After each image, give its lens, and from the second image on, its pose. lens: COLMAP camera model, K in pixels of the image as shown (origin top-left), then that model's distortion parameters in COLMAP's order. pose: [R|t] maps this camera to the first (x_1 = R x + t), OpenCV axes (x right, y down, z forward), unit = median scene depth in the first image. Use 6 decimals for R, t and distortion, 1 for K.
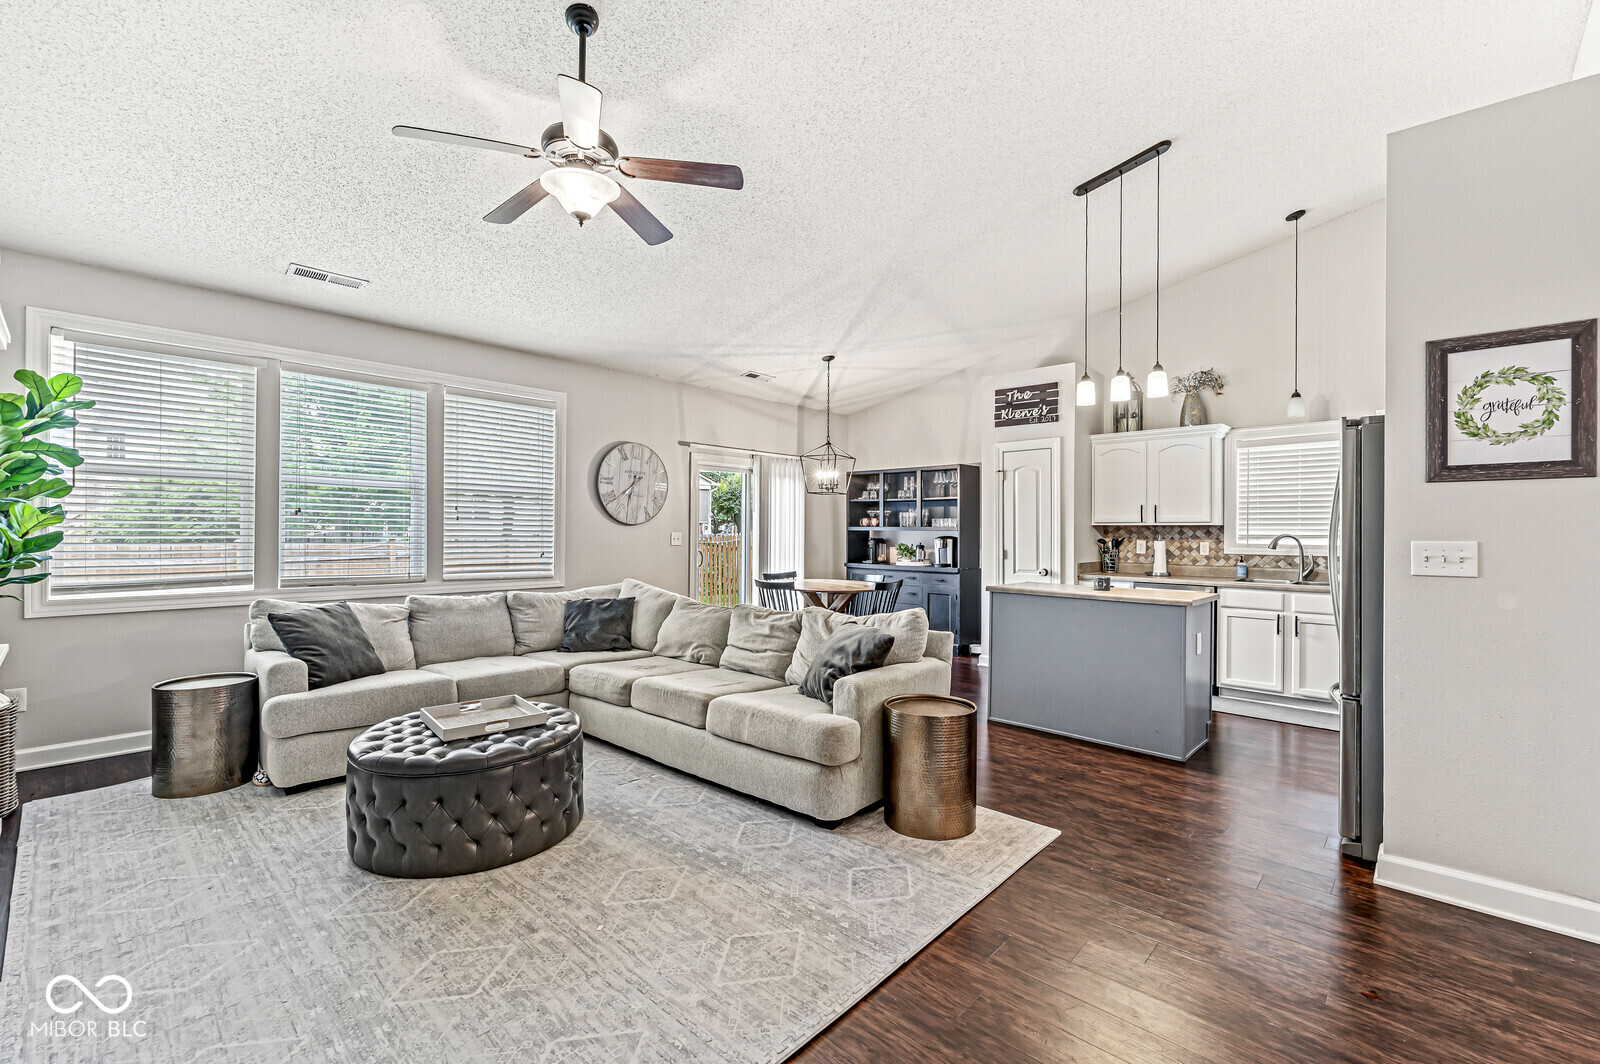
lens RADIAL K [[692.0, 0, 800.6], [0, 692.0, 526.5], [0, 0, 1]] dist [0.002635, -0.000059]
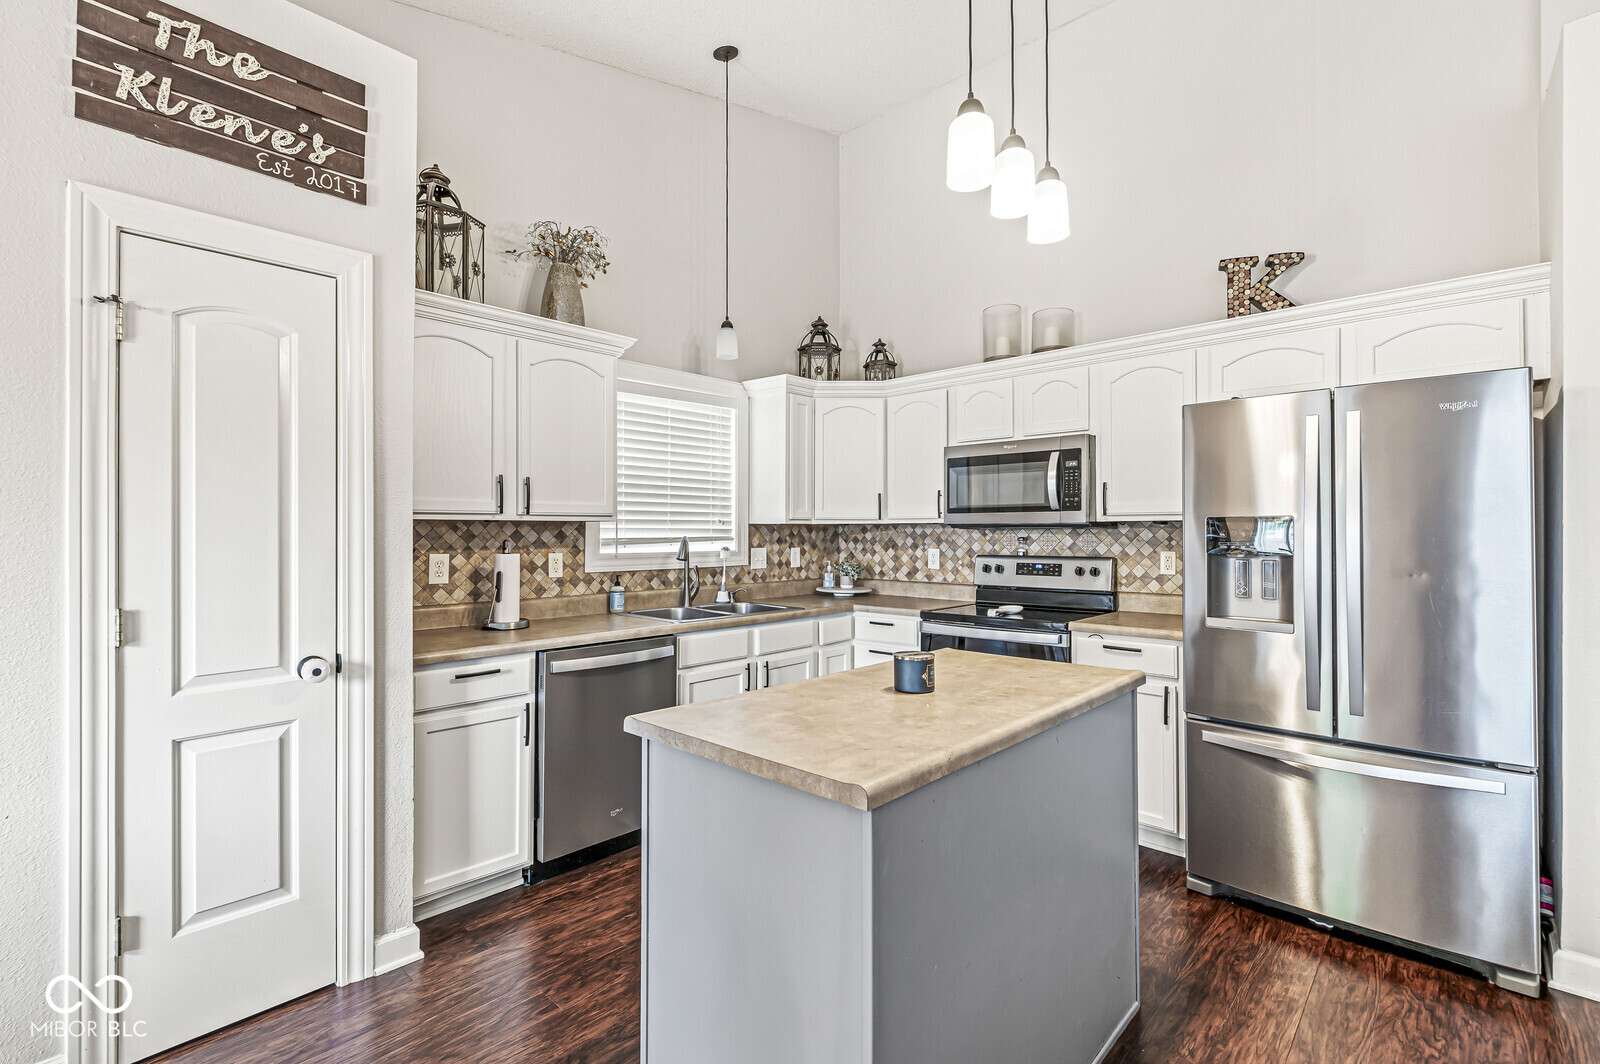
lens RADIAL K [[717.8, 0, 800.6], [0, 717.8, 528.5], [0, 0, 1]] dist [-0.004053, 0.001598]
pose [[0.003630, -0.001129, 0.999993, 0.029952], [-0.002538, 0.999996, 0.001139, 0.002283], [-0.999990, -0.002542, 0.003627, 0.809613]]
